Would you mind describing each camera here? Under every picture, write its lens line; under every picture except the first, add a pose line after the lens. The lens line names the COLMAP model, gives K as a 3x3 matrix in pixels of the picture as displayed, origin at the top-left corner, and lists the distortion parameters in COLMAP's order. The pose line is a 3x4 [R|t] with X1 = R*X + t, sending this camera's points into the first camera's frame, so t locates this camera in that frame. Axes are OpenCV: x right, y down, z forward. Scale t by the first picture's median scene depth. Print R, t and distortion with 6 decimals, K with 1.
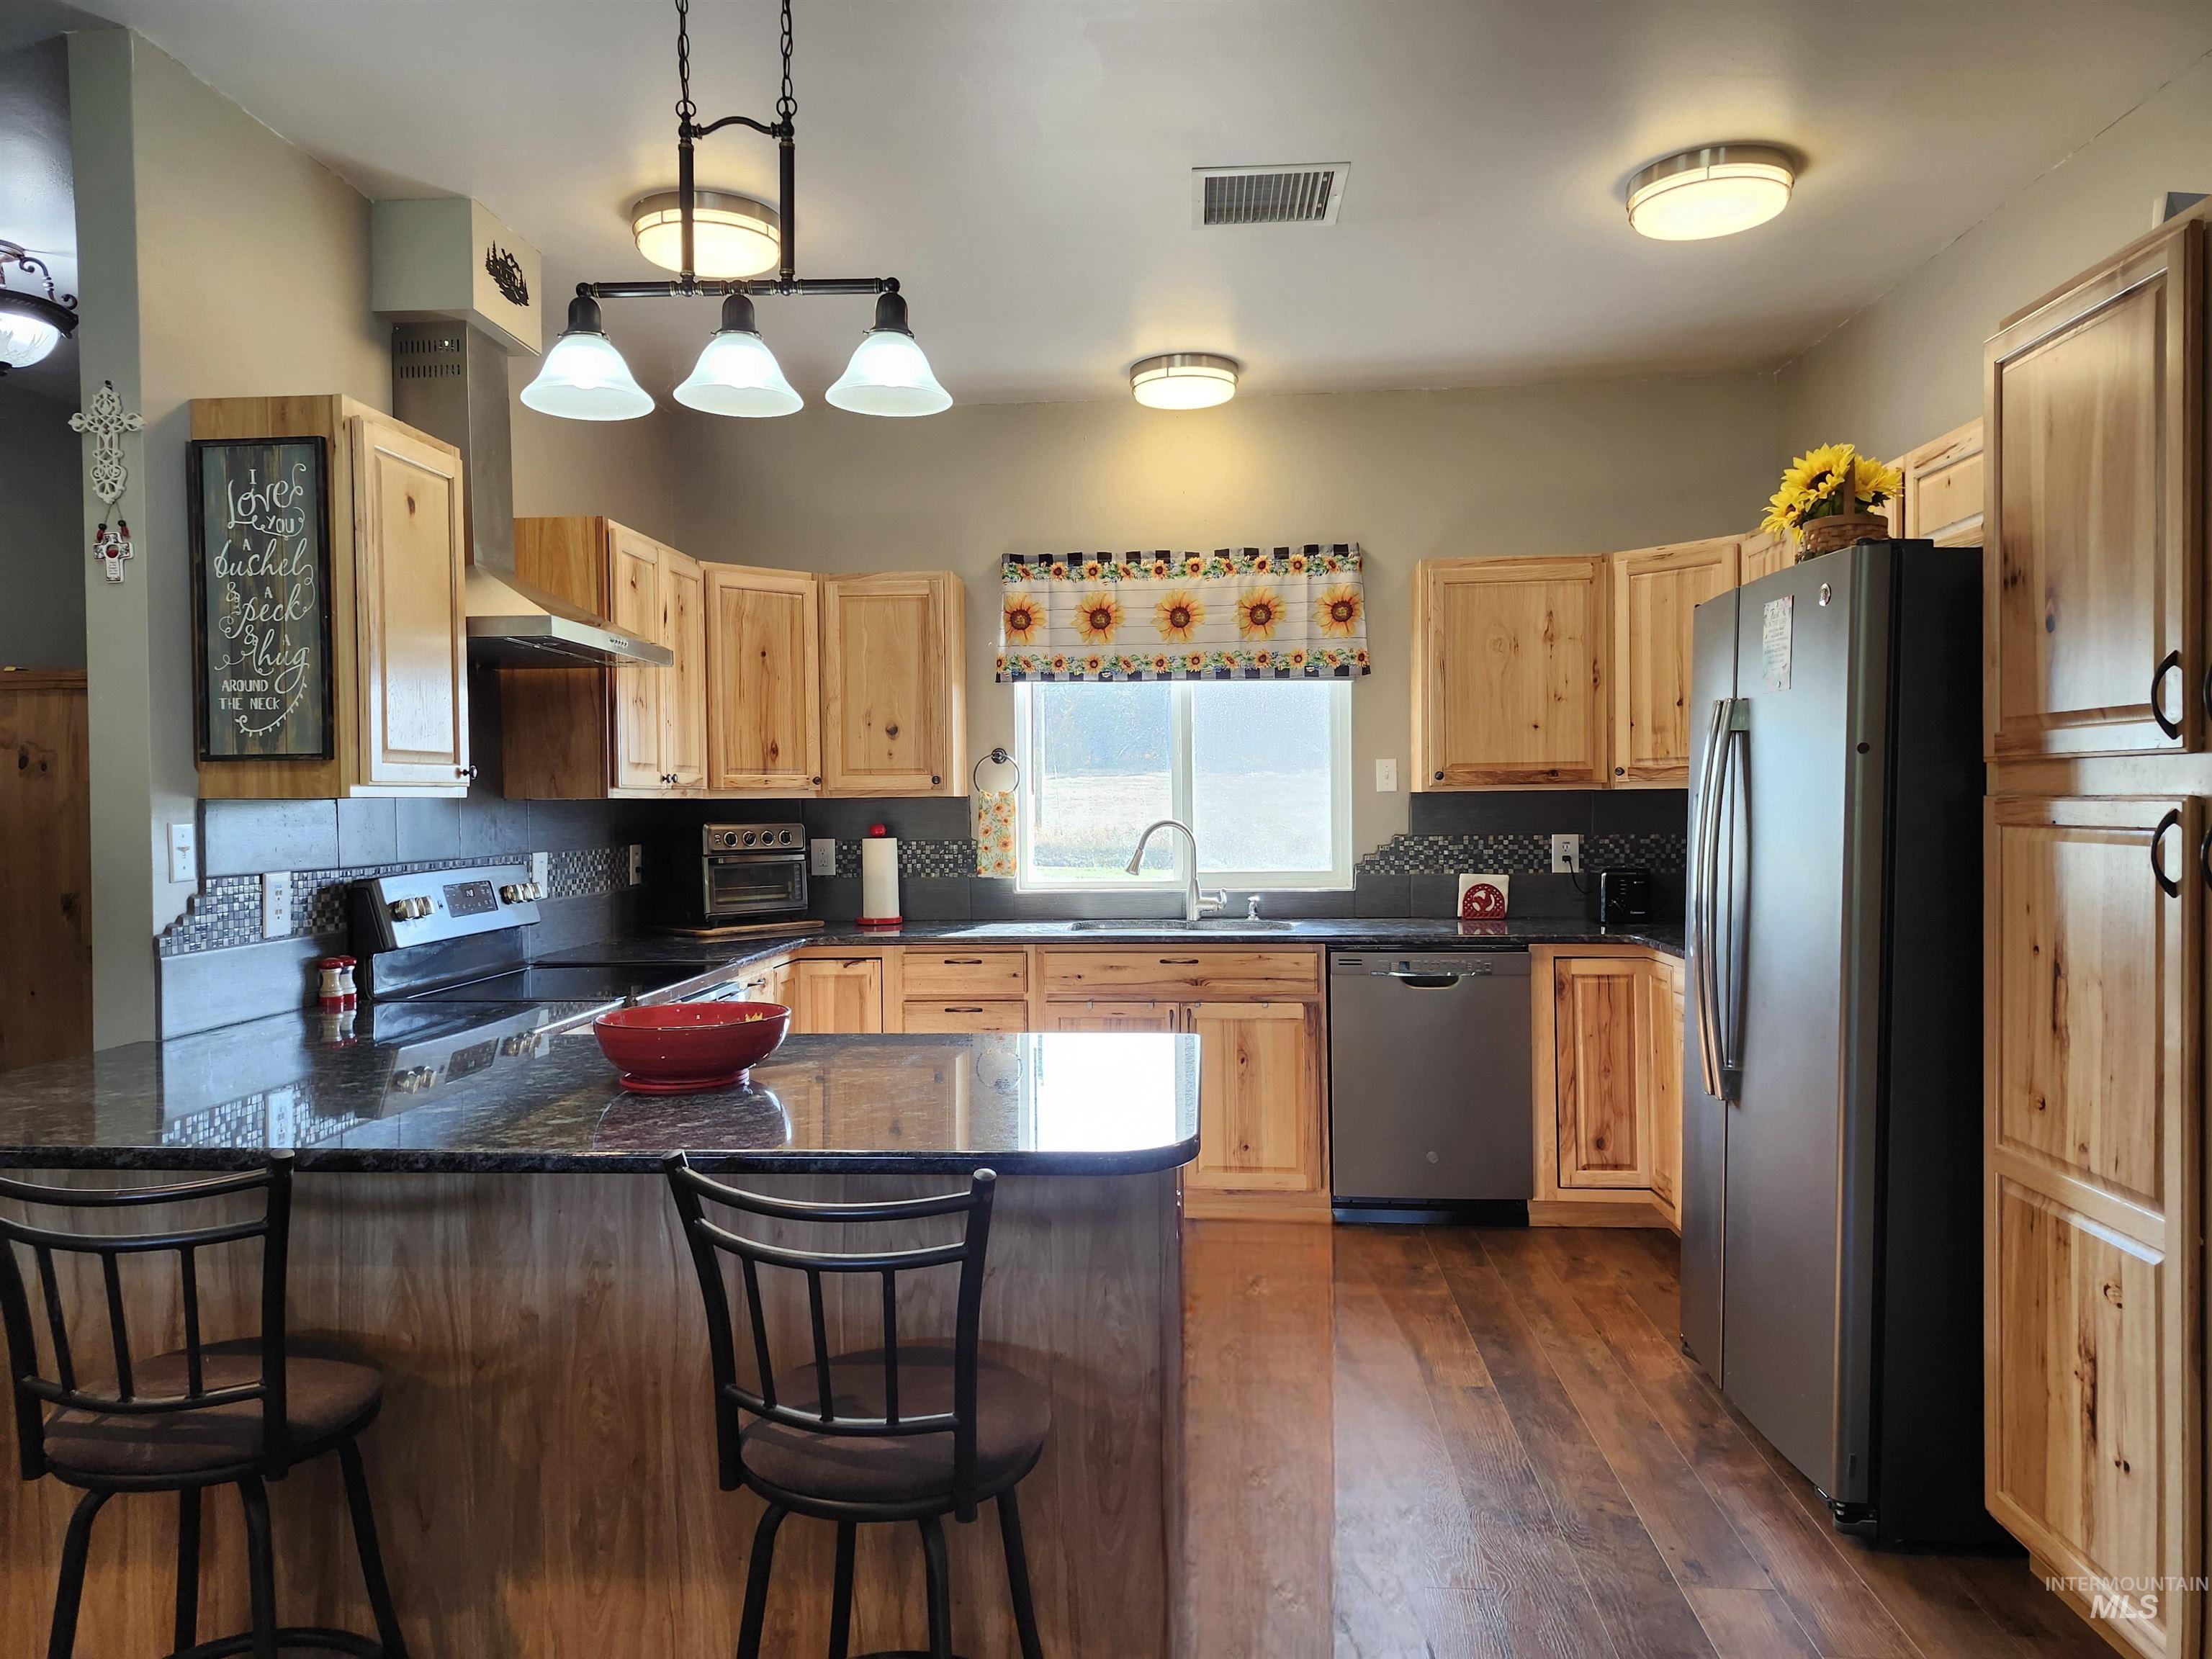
lens RADIAL K [[1517.8, 0, 1074.6], [0, 1517.8, 822.0], [0, 0, 1]] dist [0.095451, -0.125478]
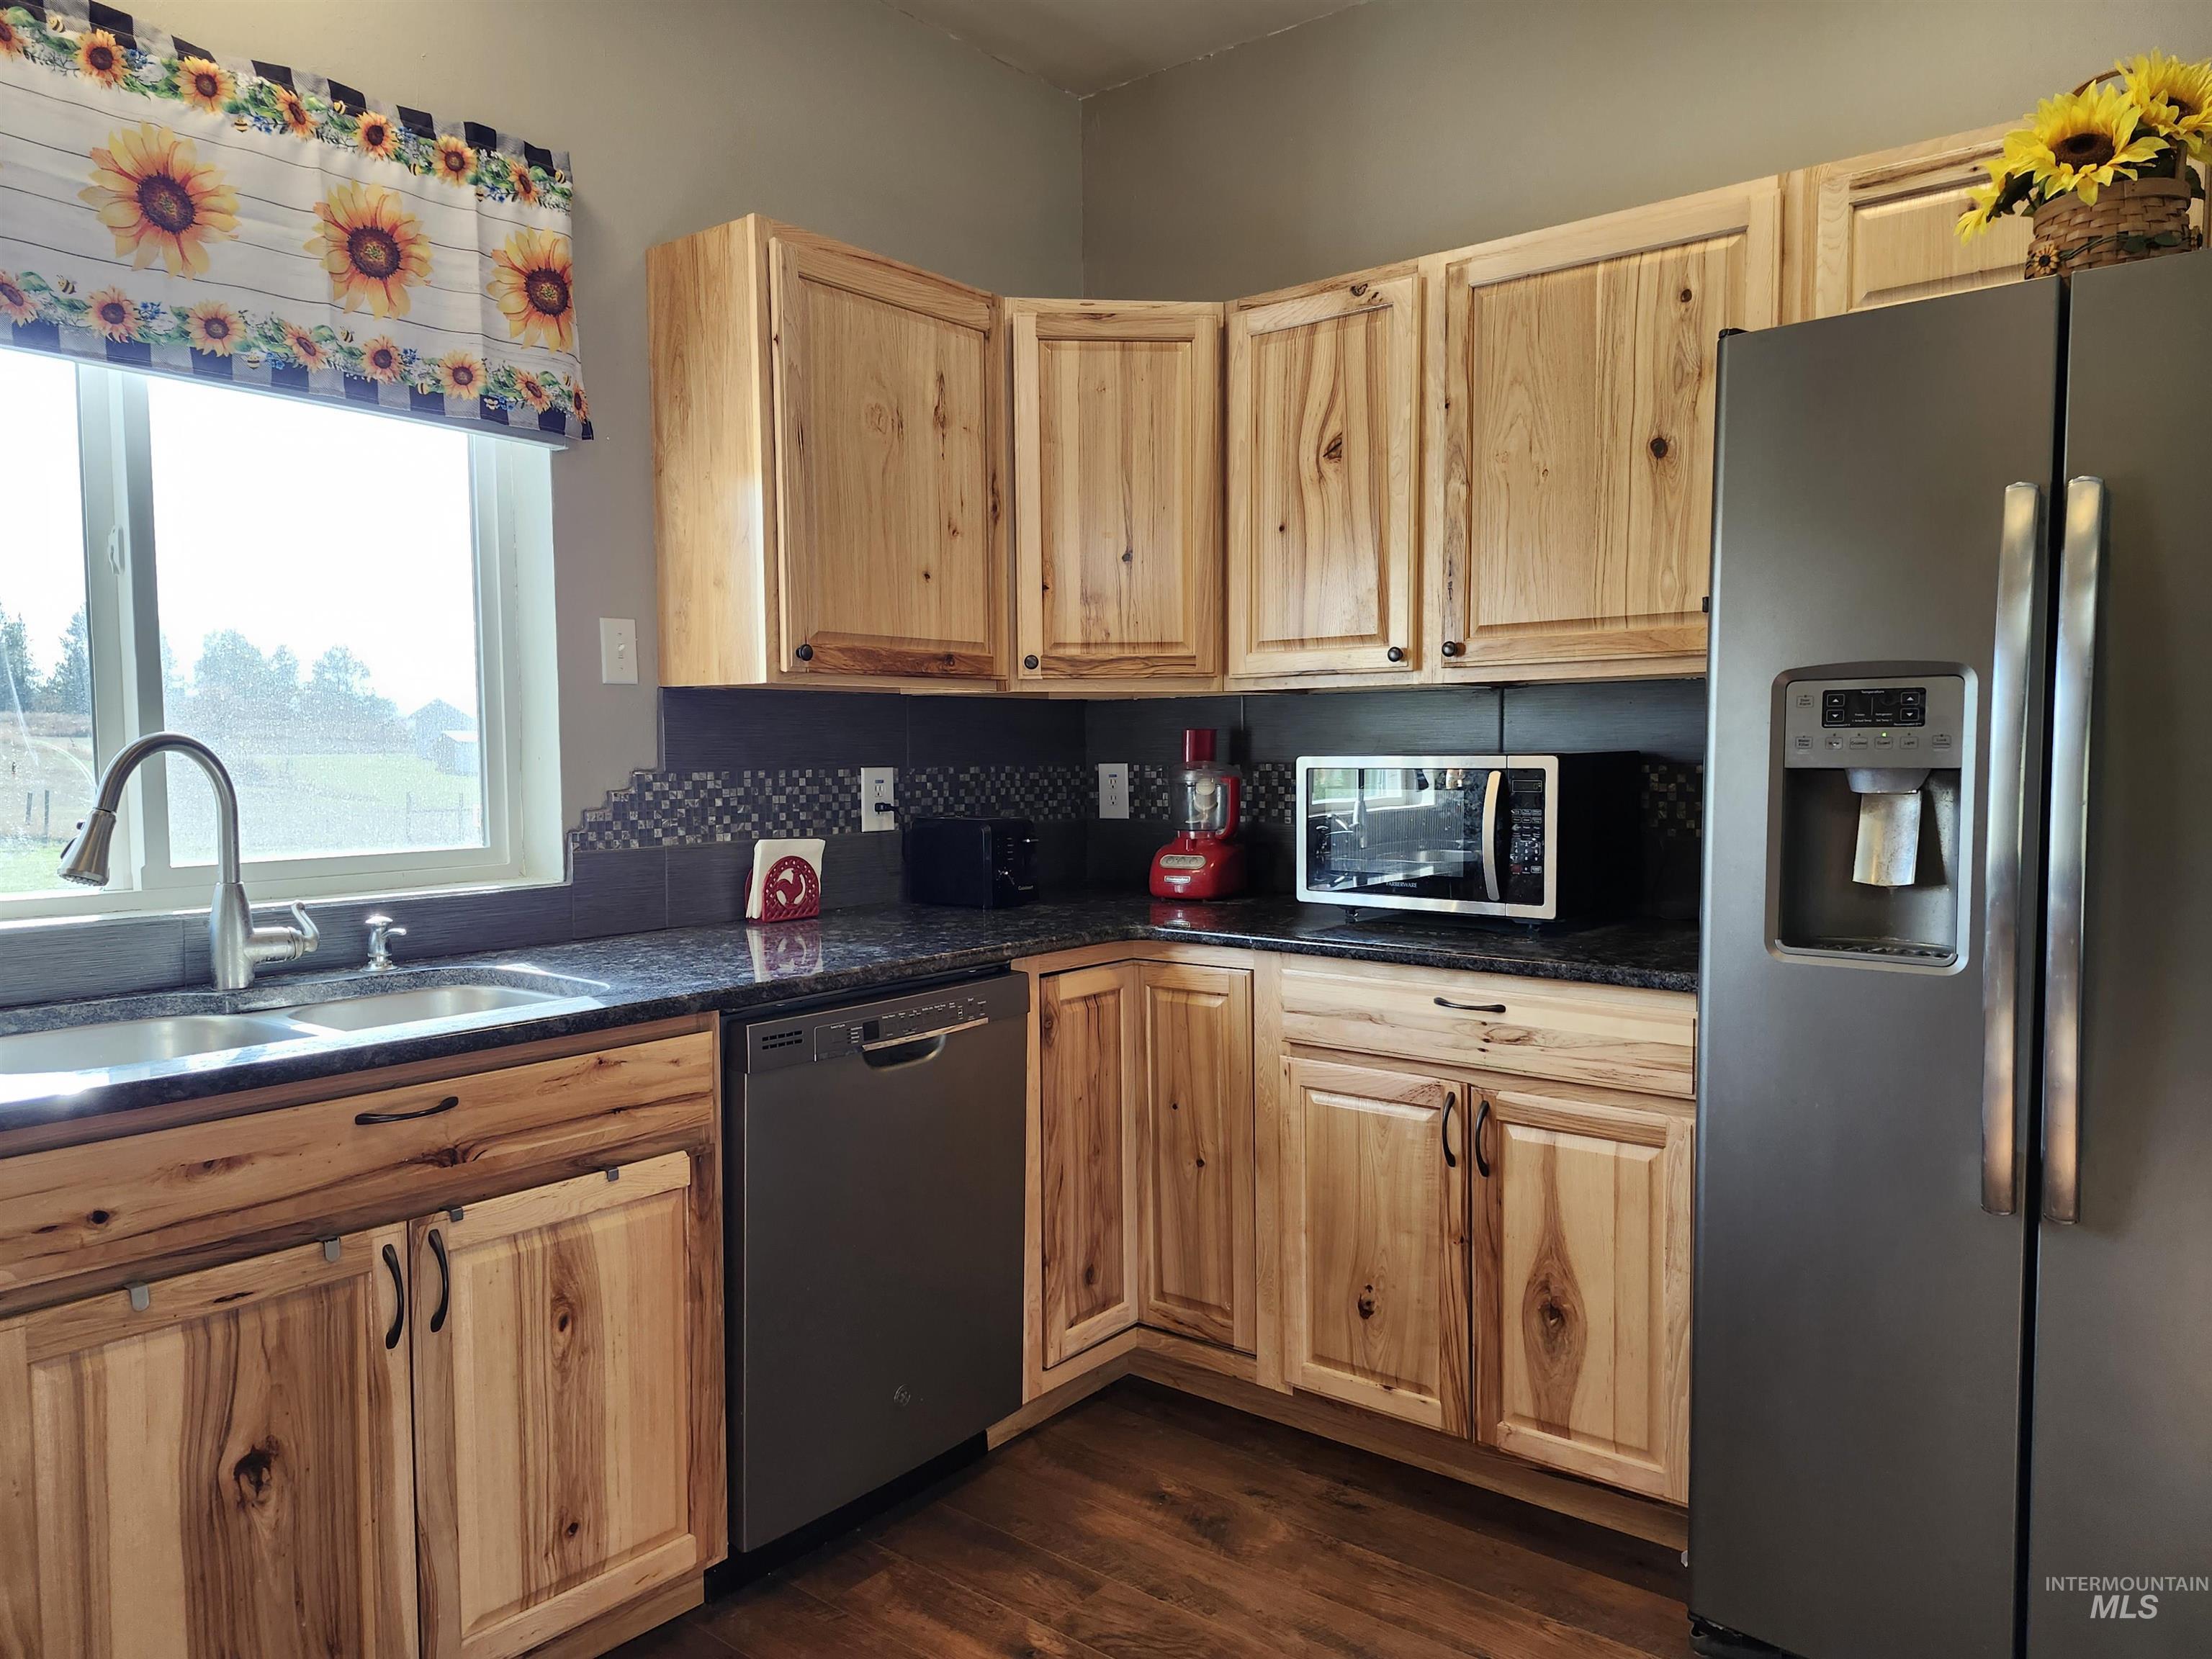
lens RADIAL K [[1523.1, 0, 1097.8], [0, 1523.1, 834.9], [0, 0, 1]] dist [0.097125, -0.120968]
pose [[0.560490, -0.041188, 0.827136, -0.138768], [0.010840, 0.999042, 0.042402, 0.010777], [-0.828090, -0.014800, 0.560400, 0.627599]]
